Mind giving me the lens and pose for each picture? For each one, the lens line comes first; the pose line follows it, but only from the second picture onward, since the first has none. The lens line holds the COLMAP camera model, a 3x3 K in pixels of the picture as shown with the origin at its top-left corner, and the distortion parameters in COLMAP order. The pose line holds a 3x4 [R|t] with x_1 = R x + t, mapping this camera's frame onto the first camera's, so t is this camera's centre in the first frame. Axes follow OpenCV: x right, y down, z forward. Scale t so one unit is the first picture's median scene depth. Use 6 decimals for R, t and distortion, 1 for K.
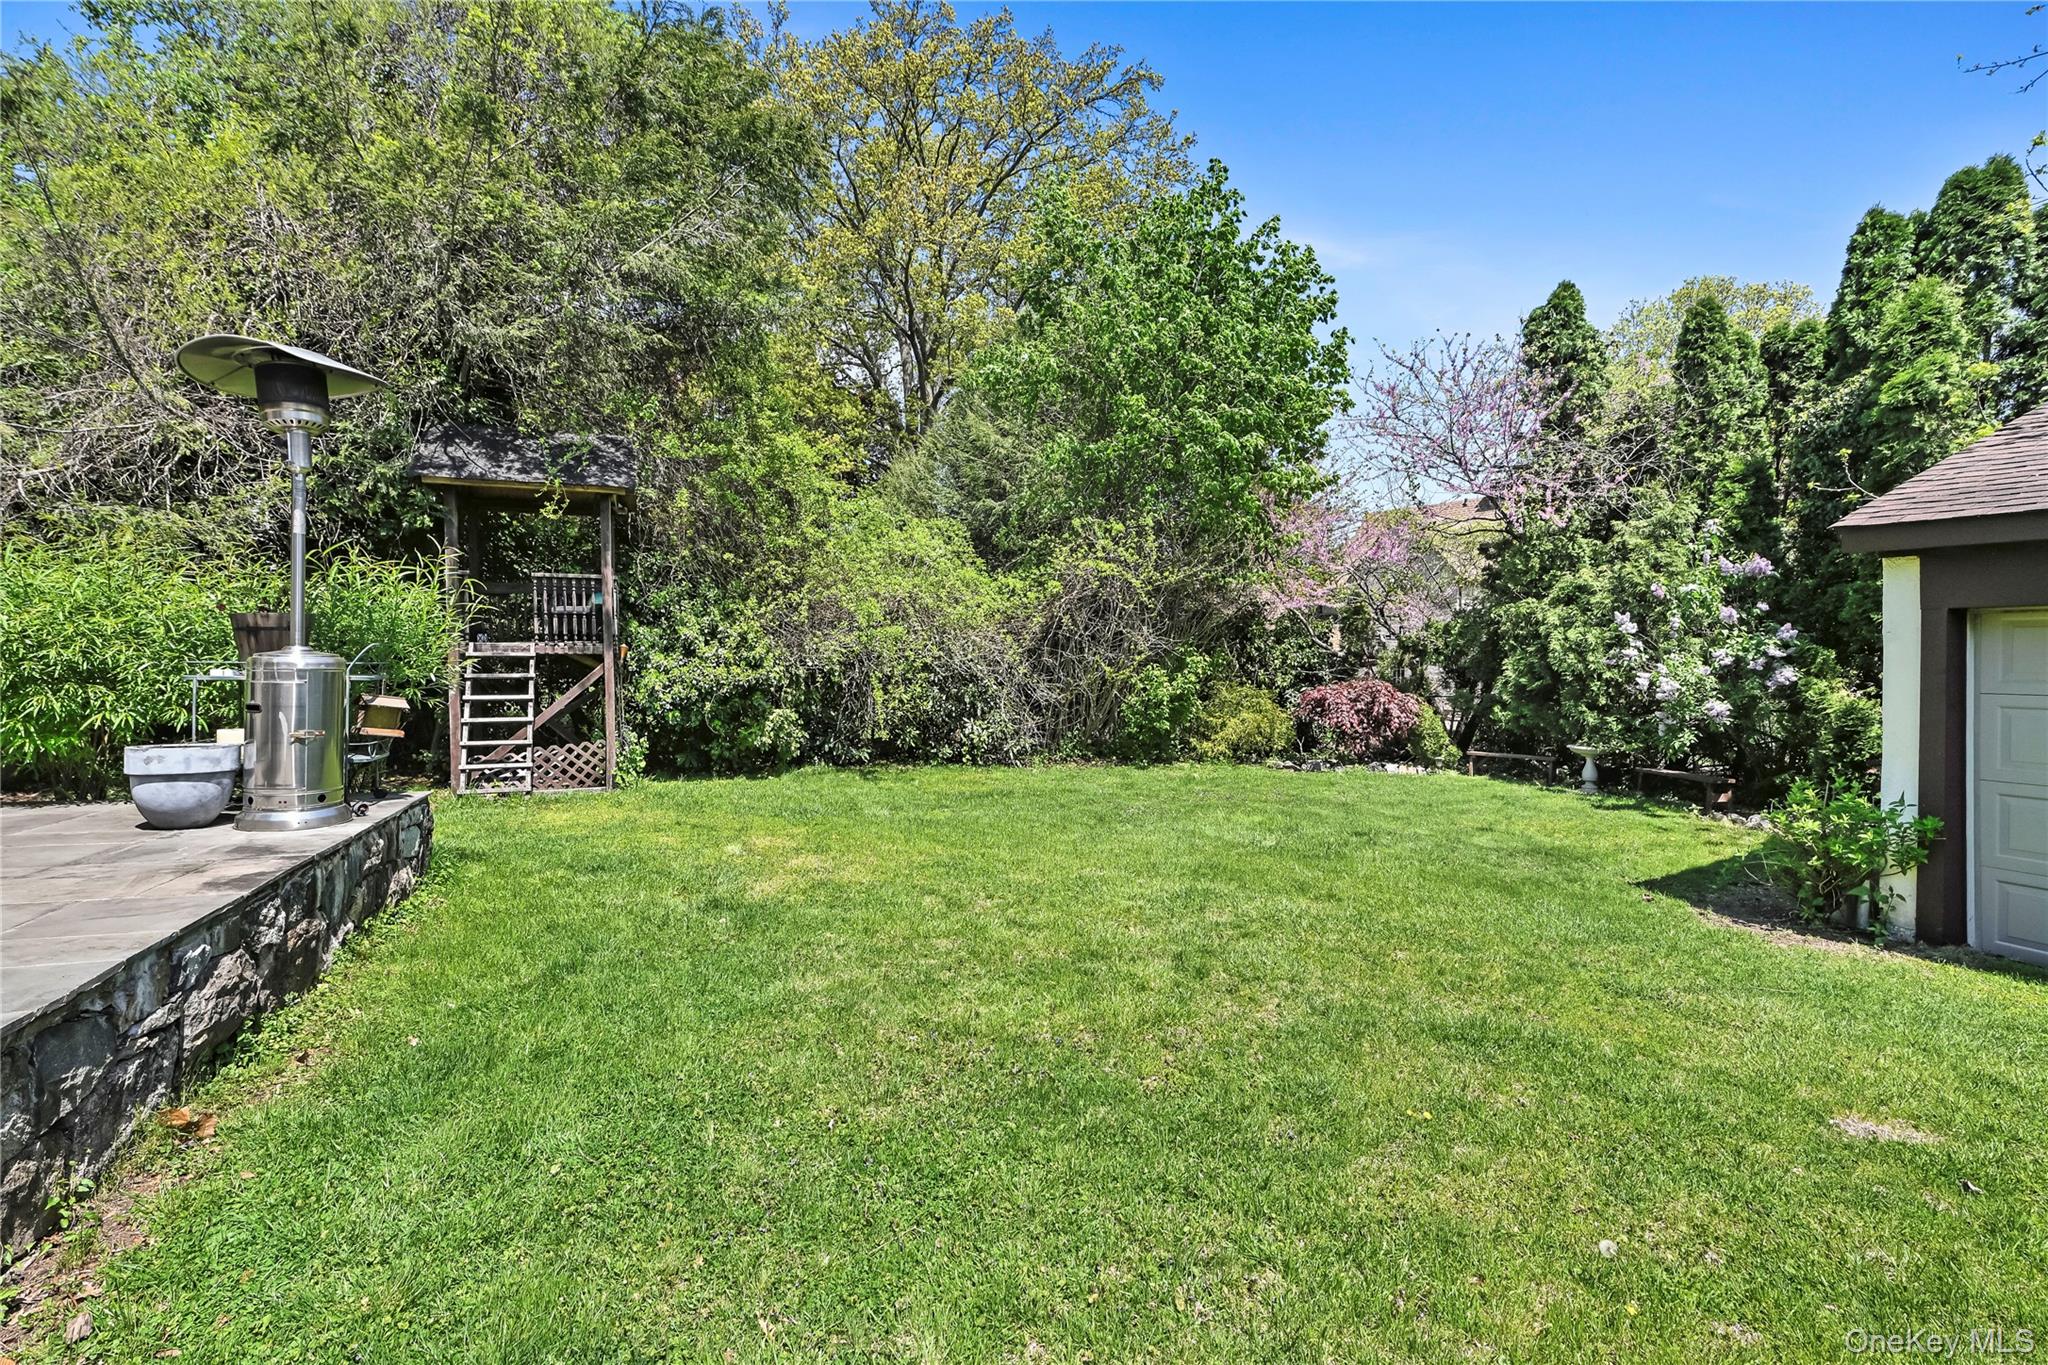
lens RADIAL K [[871.3, 0, 984.4], [0, 871.3, 676.2], [0, 0, 1]] dist [-0.029799, 0.002983]
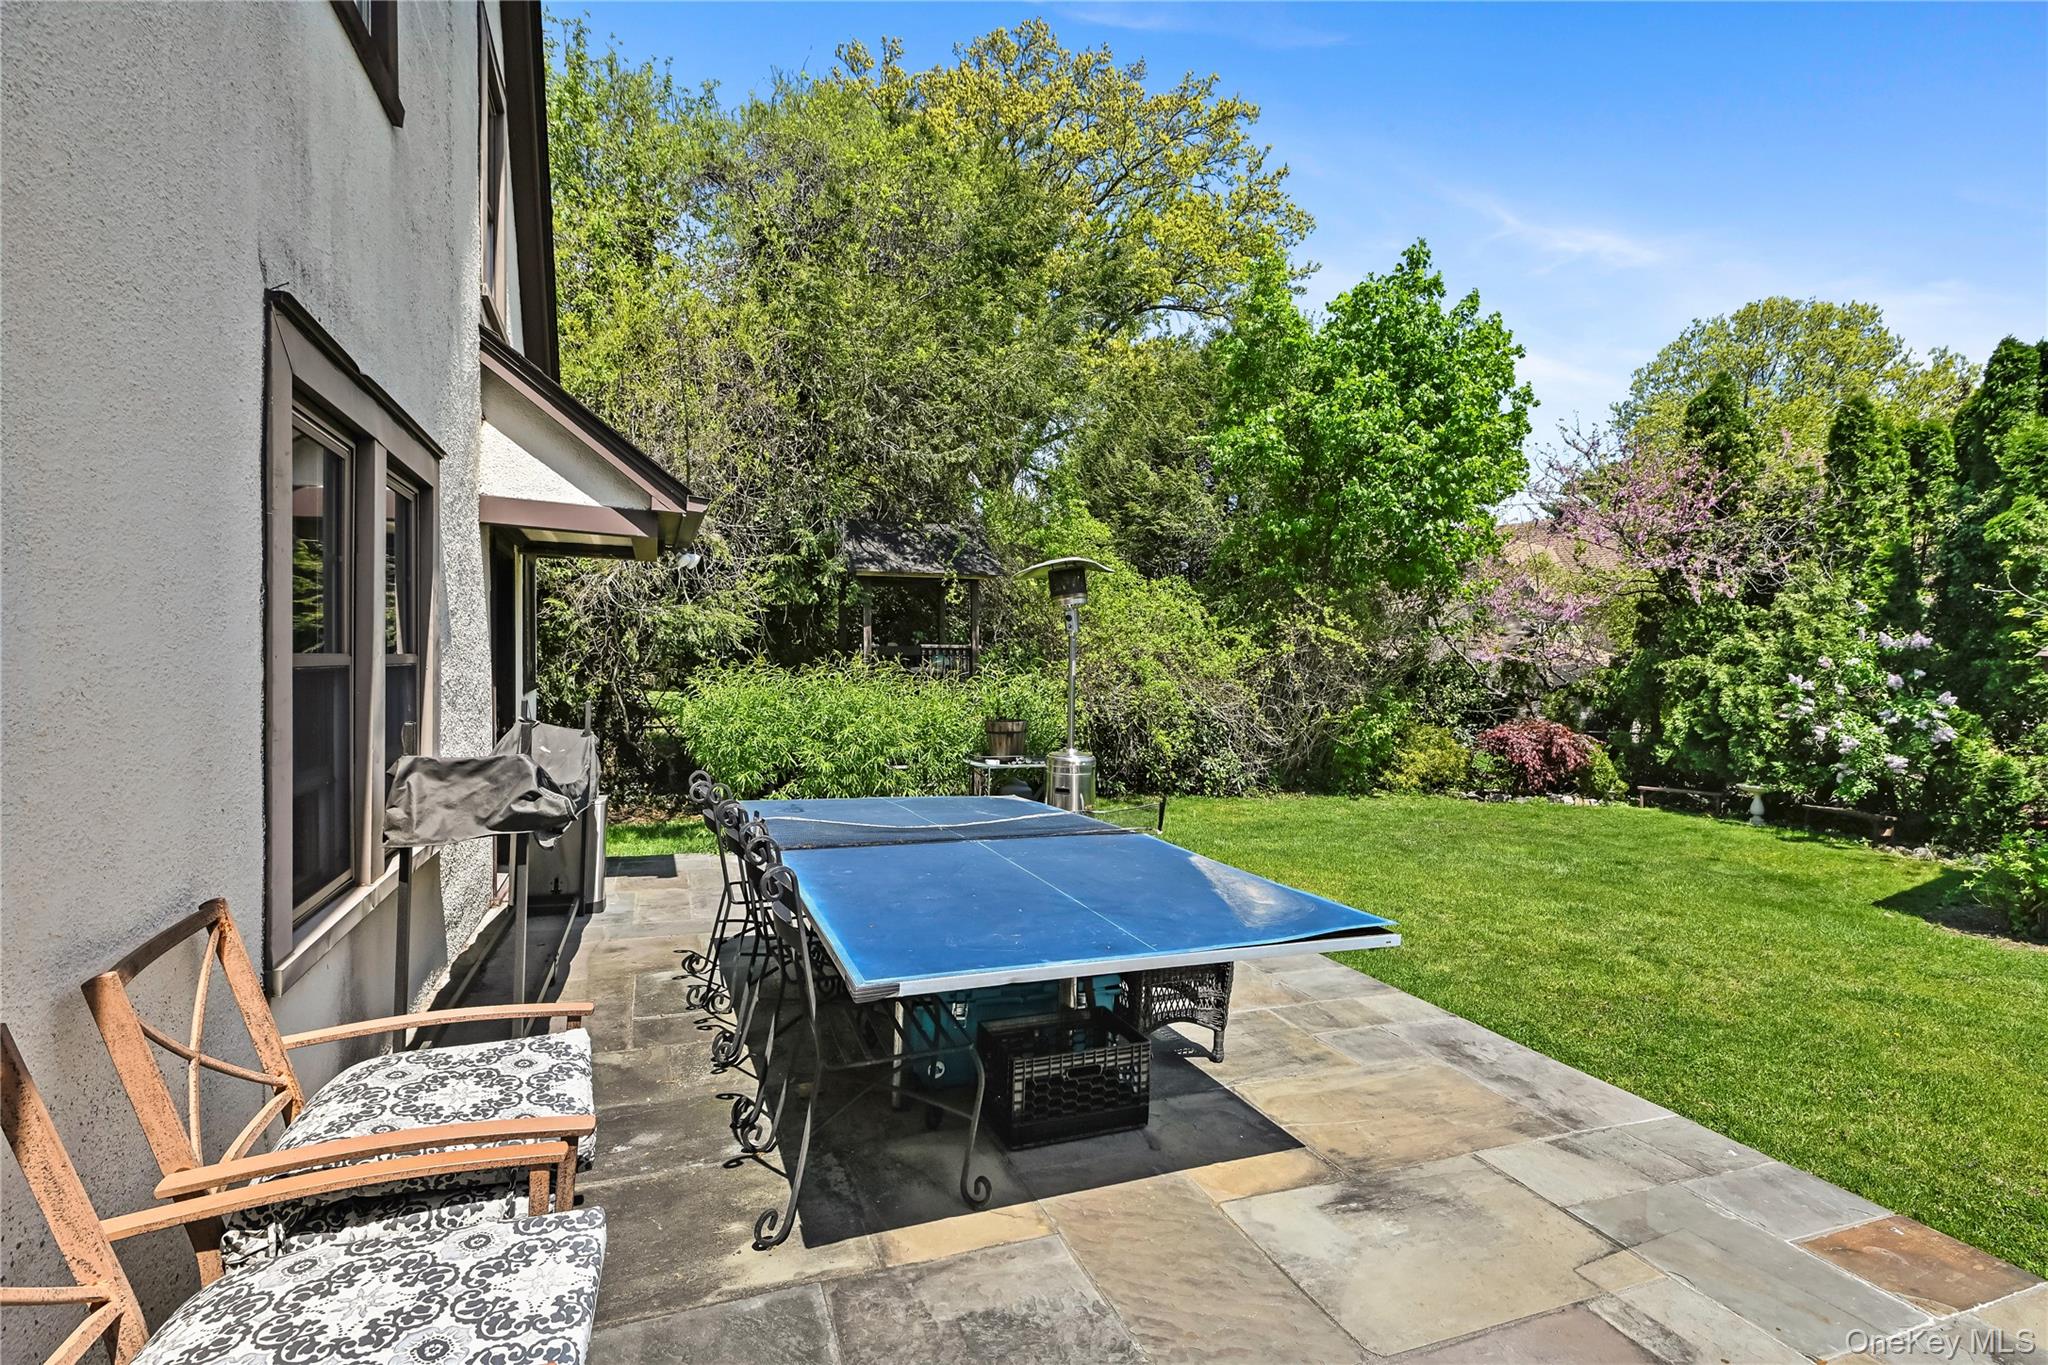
lens RADIAL K [[871.3, 0, 1028.8], [0, 871.3, 690.2], [0, 0, 1]] dist [-0.029799, 0.002983]
pose [[0.999983, 0.005528, -0.002027, -0.320093], [-0.005520, 0.999976, 0.004088, -0.052901], [0.002049, -0.004077, 0.999990, -0.194135]]
